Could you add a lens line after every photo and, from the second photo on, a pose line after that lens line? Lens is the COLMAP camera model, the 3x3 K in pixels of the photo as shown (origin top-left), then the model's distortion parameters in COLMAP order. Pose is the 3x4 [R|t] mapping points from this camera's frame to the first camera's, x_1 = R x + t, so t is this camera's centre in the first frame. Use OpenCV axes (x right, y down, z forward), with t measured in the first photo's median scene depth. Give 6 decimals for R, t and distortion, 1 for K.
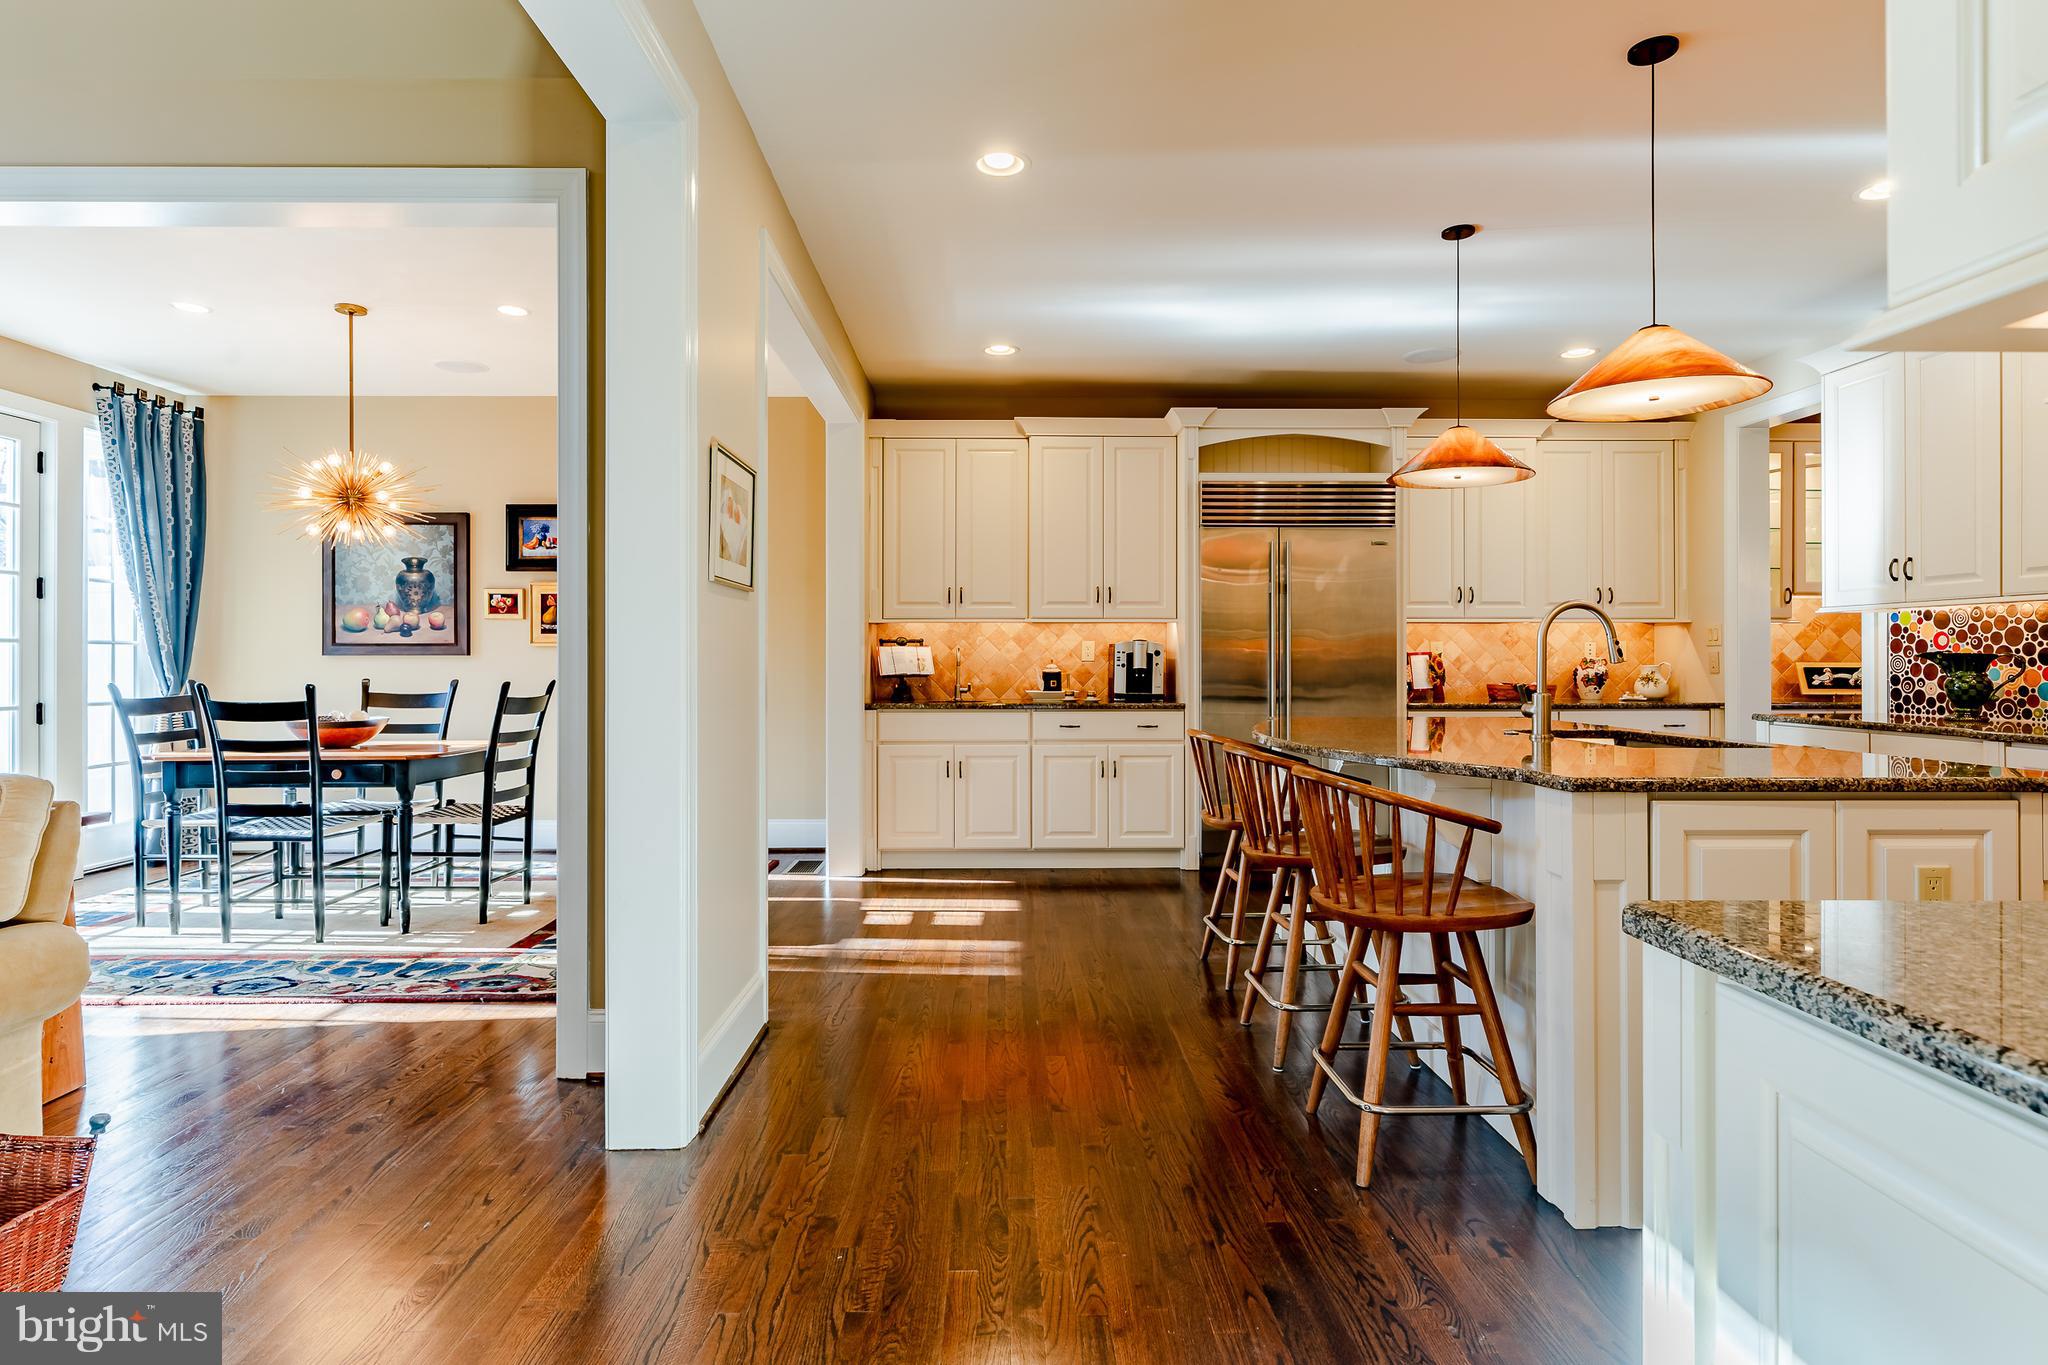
lens RADIAL K [[1066.4, 0, 1020.9], [0, 1066.4, 665.4], [0, 0, 1]] dist [-0.003677, -0.000535]
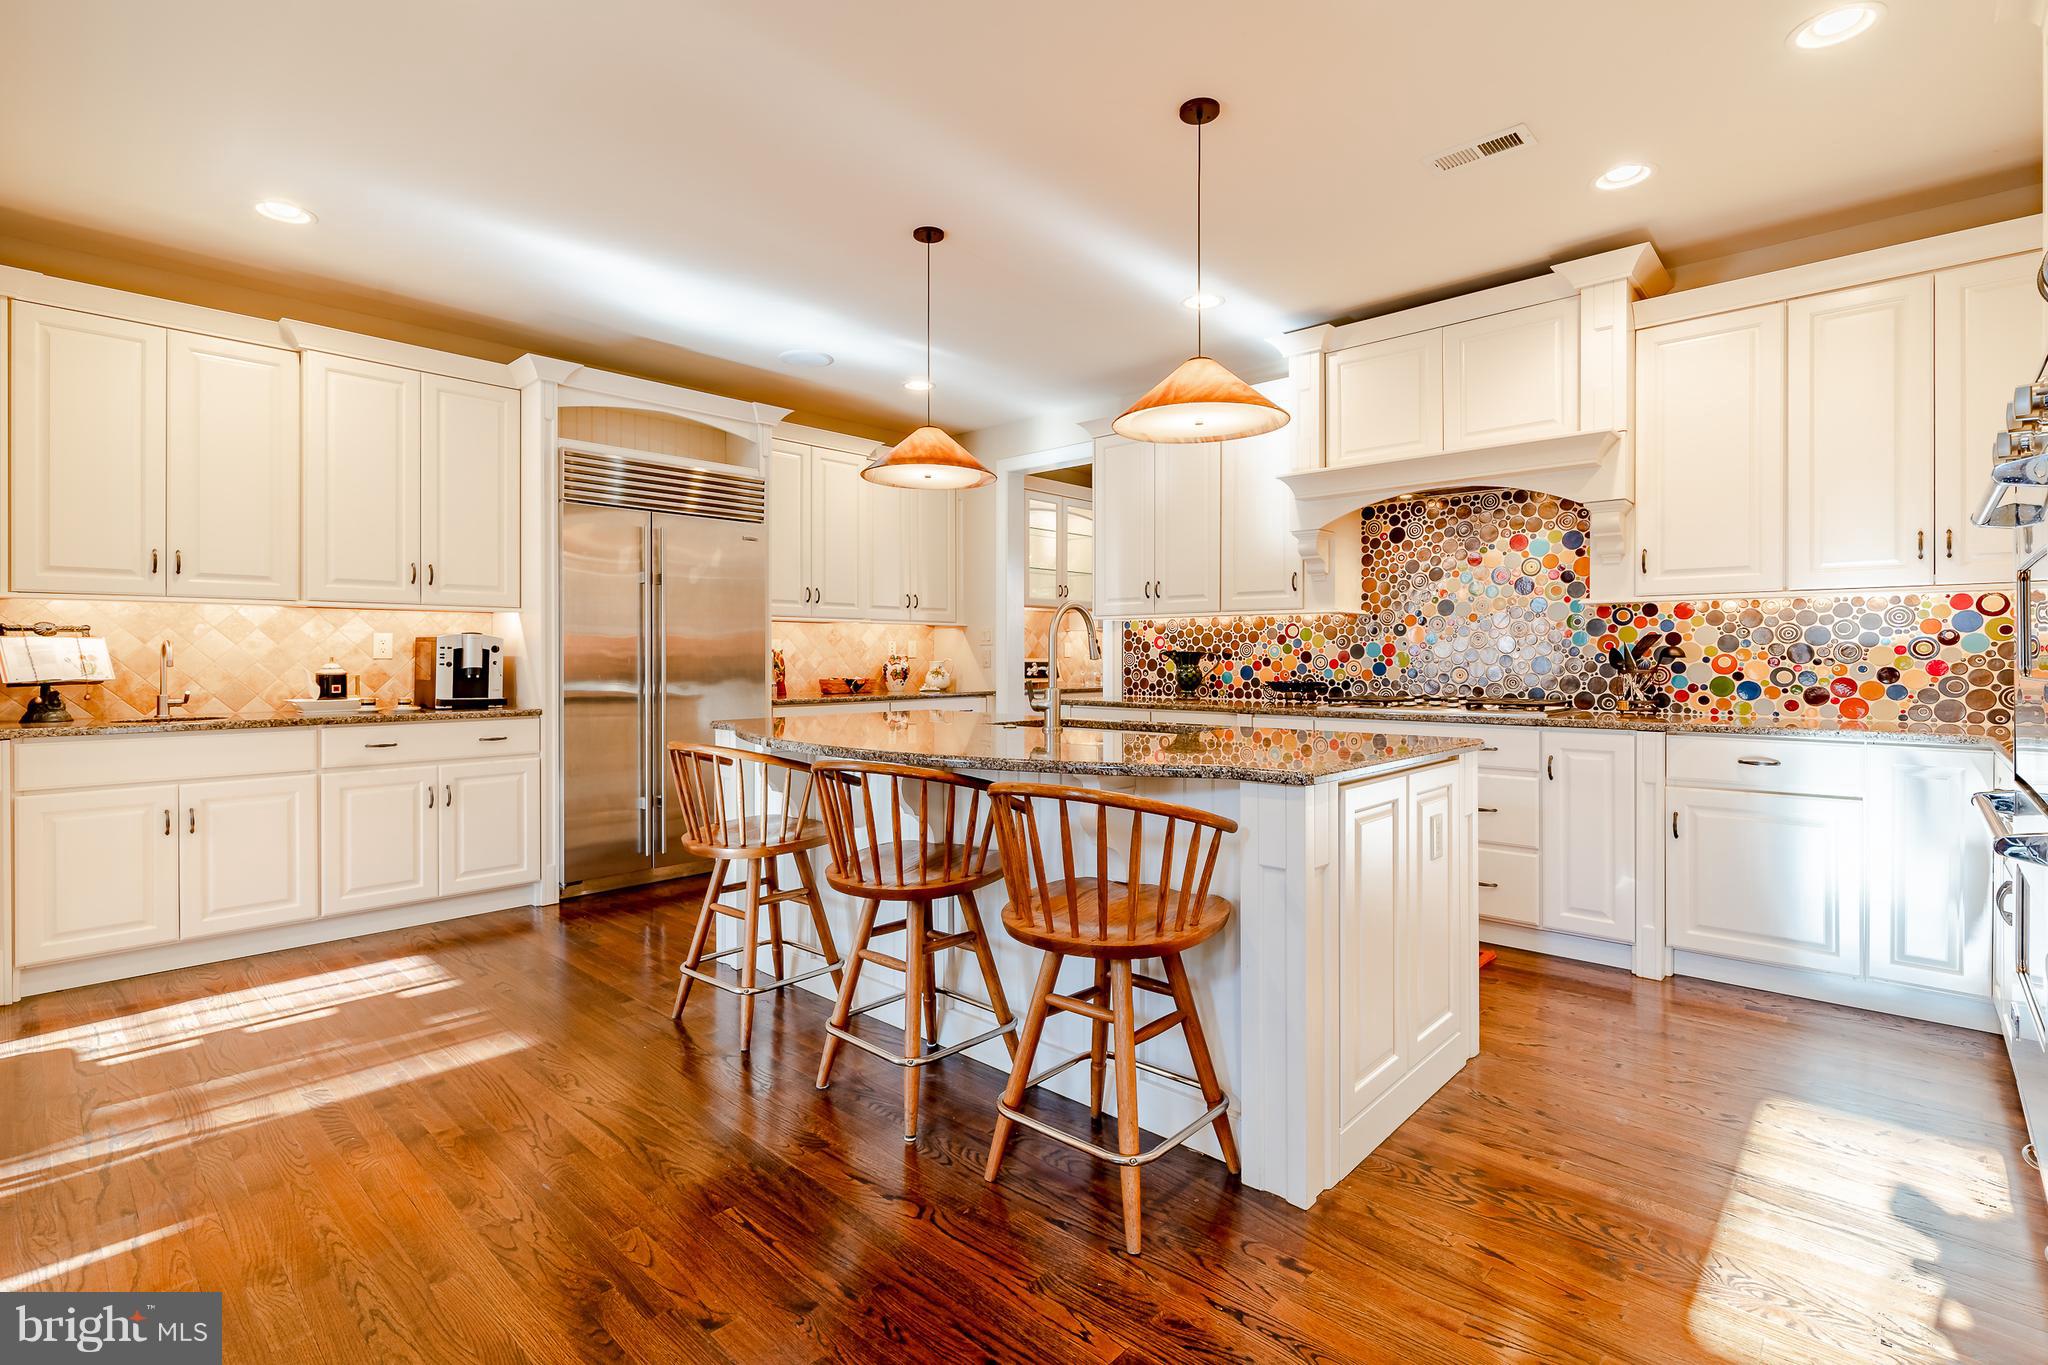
lens RADIAL K [[950.9, 0, 1021.8], [0, 950.9, 662.4], [0, 0, 1]] dist [0.002016, 0.000330]
pose [[0.697963, -0.005325, 0.716114, -0.115635], [0.005431, 0.999983, 0.002143, -0.000715], [-0.716113, 0.002393, 0.697980, 0.195250]]
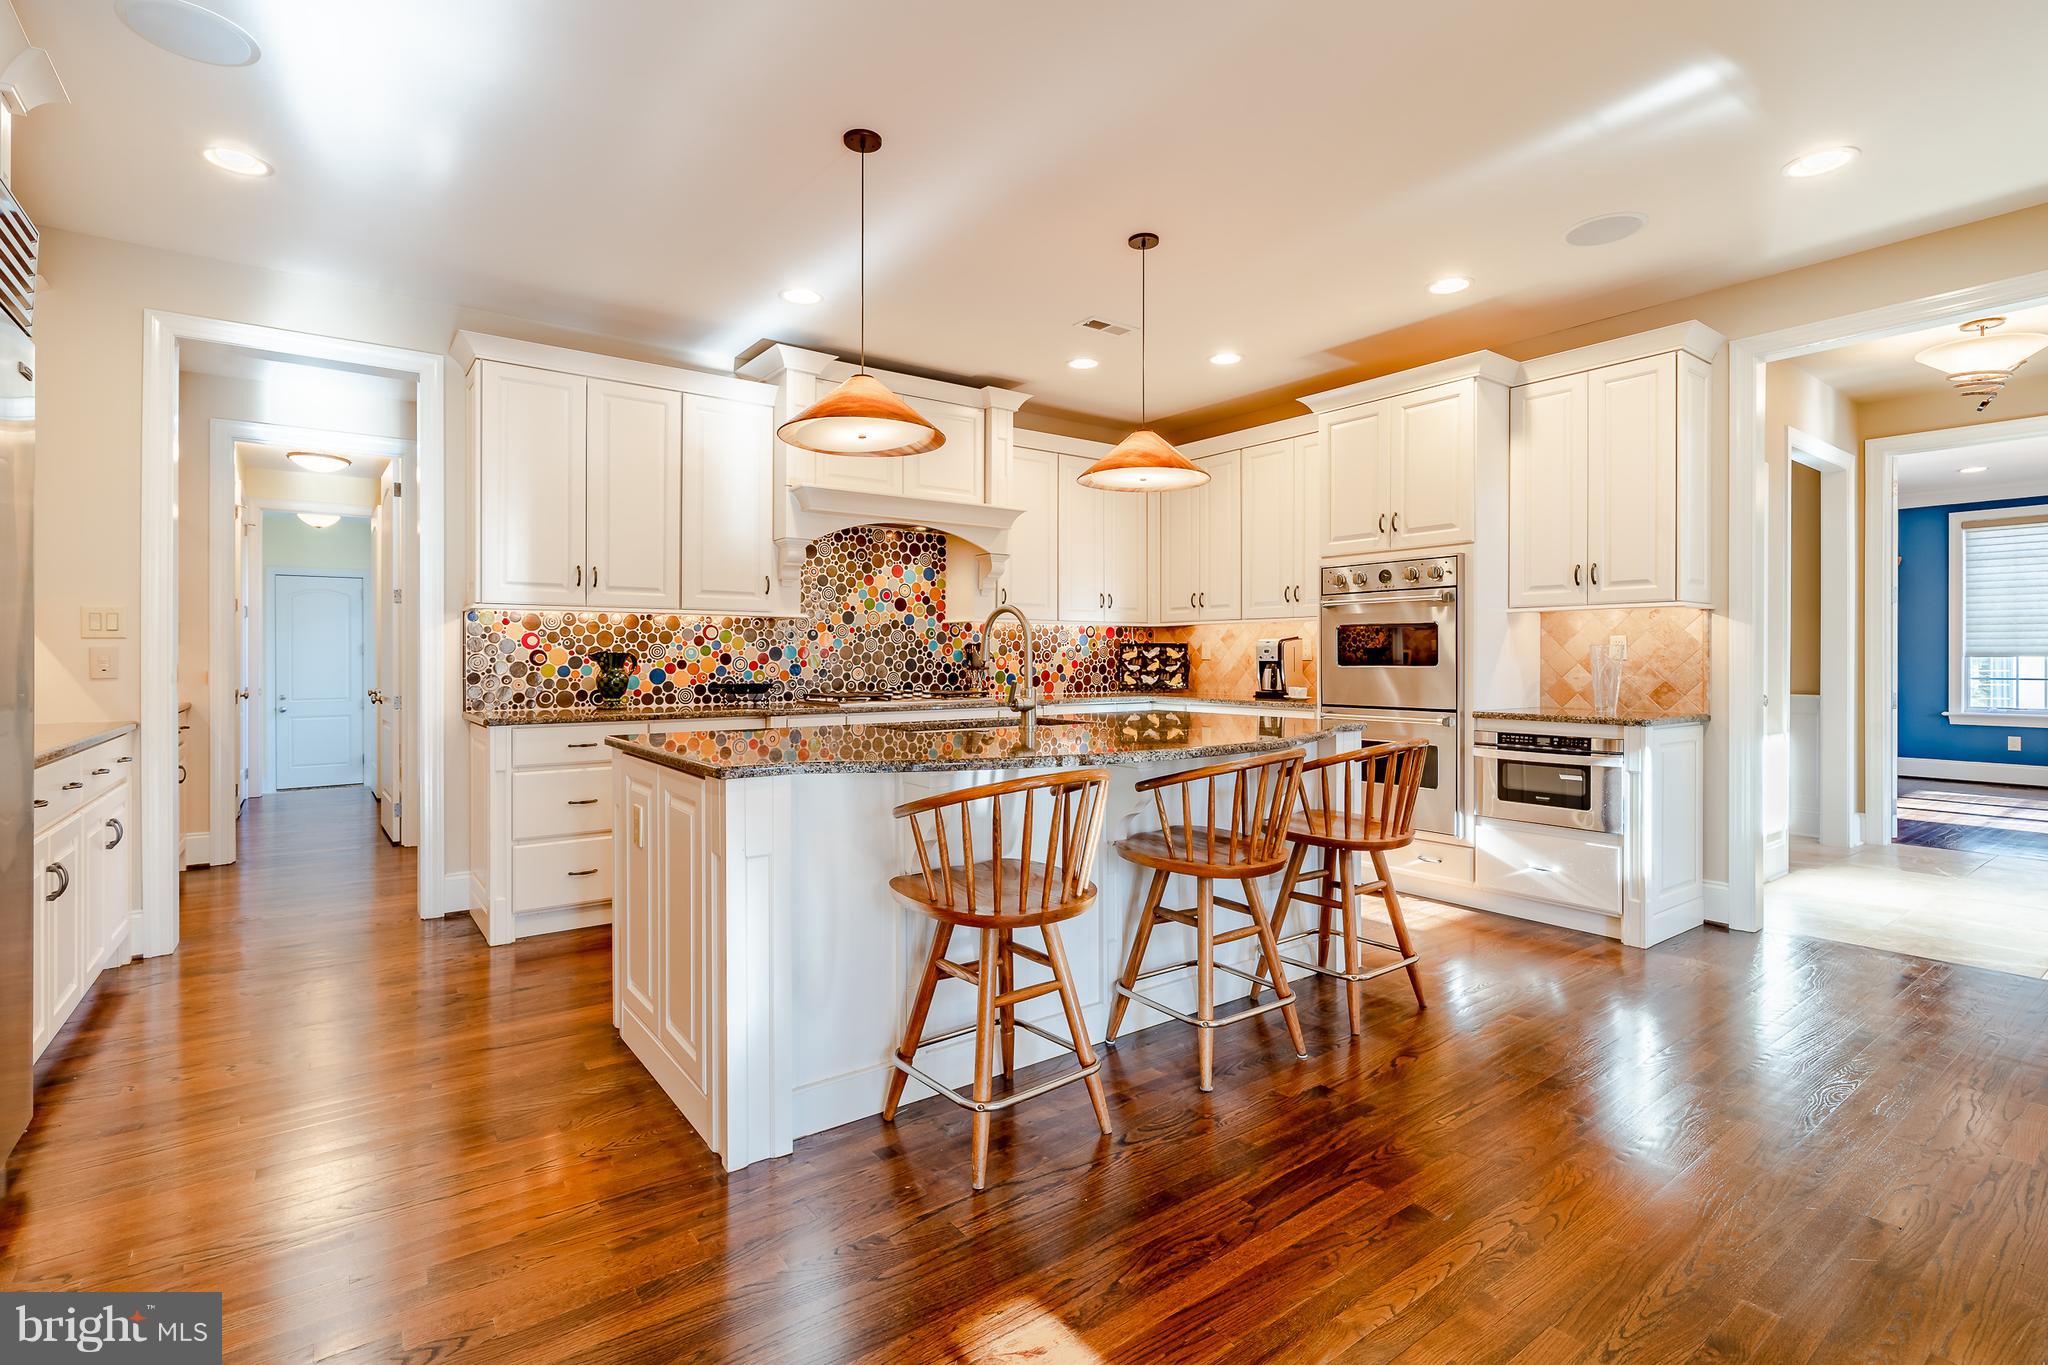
lens RADIAL K [[950.9, 0, 1028.1], [0, 950.9, 667.9], [0, 0, 1]] dist [0.002016, 0.000330]
pose [[-0.573984, -0.007181, 0.818835, -0.179093], [0.006578, 0.999889, 0.013380, -0.003939], [-0.818840, 0.013066, -0.573873, 0.861920]]
